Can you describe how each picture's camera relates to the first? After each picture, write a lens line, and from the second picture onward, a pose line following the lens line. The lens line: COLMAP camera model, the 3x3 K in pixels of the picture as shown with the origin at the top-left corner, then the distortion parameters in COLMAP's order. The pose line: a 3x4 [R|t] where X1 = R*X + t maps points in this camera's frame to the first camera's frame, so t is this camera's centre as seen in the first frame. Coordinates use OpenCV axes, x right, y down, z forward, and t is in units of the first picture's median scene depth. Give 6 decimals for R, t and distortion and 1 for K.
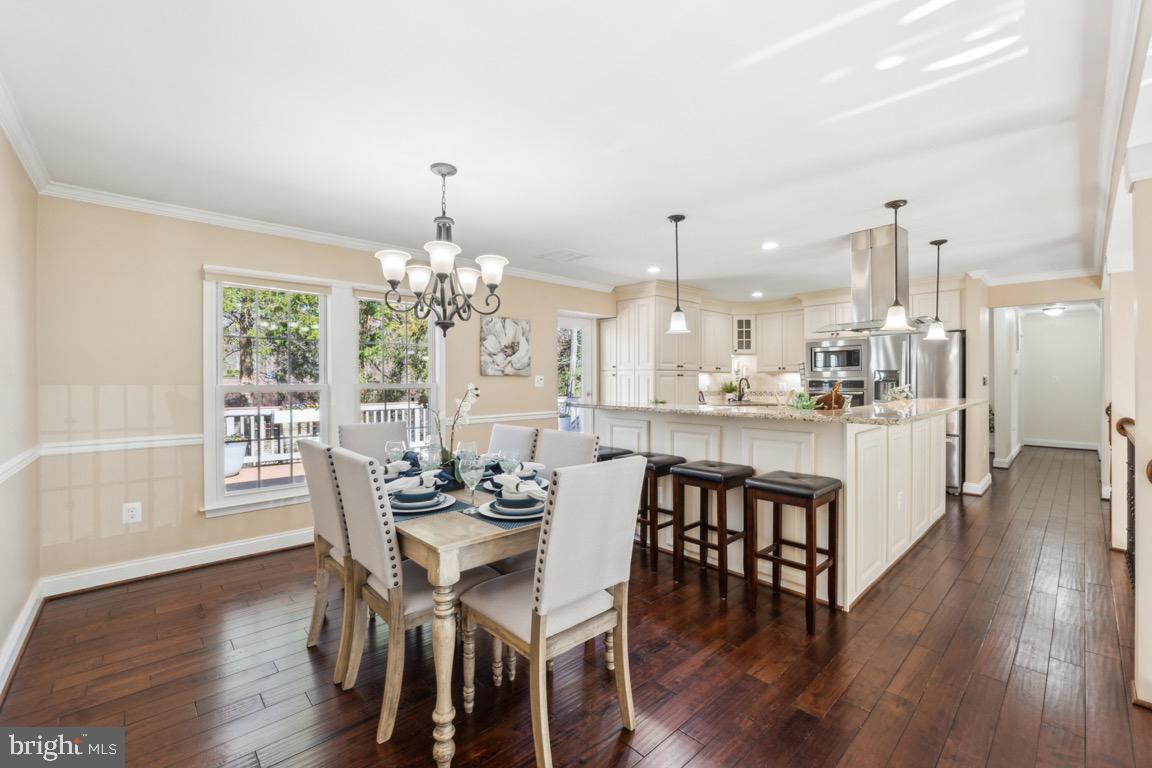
lens RADIAL K [[481.0, 0, 577.5], [0, 481.0, 380.6], [0, 0, 1]] dist [-0.003345, -0.000432]
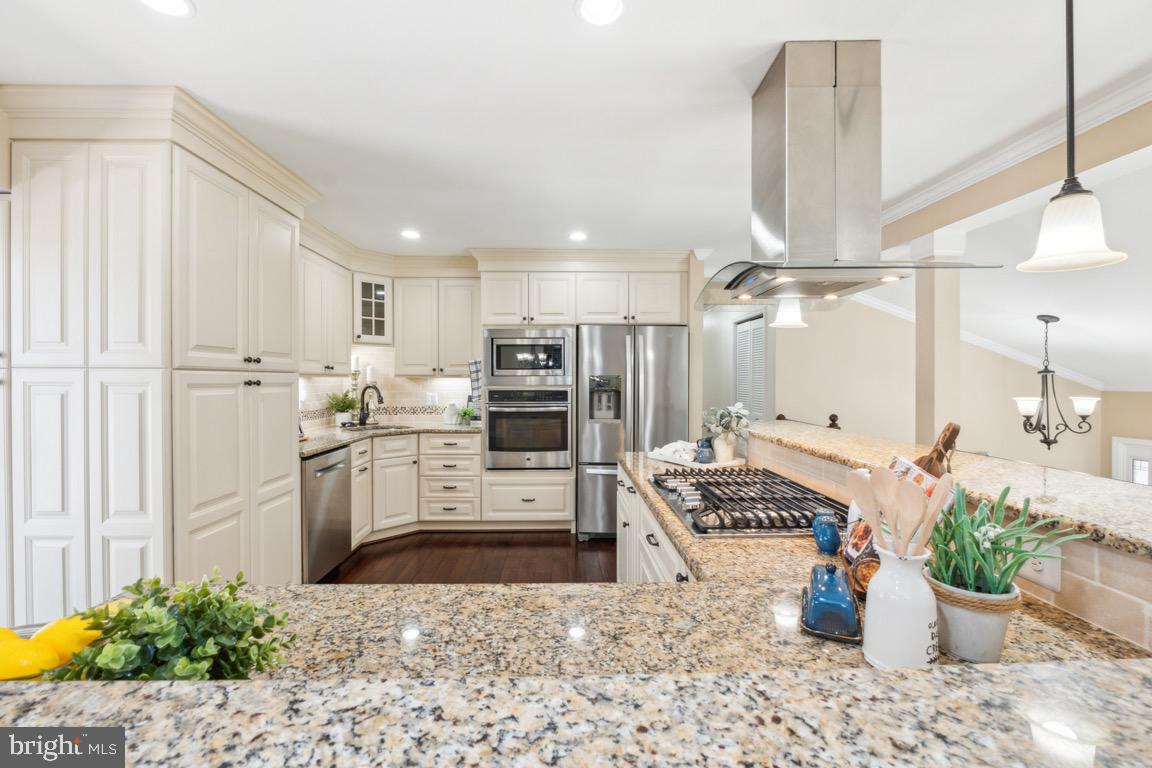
lens RADIAL K [[481.0, 0, 572.3], [0, 481.0, 380.5], [0, 0, 1]] dist [-0.003345, -0.000432]
pose [[0.661796, 0.001918, 0.749681, 0.076653], [-0.000312, 0.999997, -0.002282, -0.010451], [-0.749684, 0.001276, 0.661795, 0.450861]]
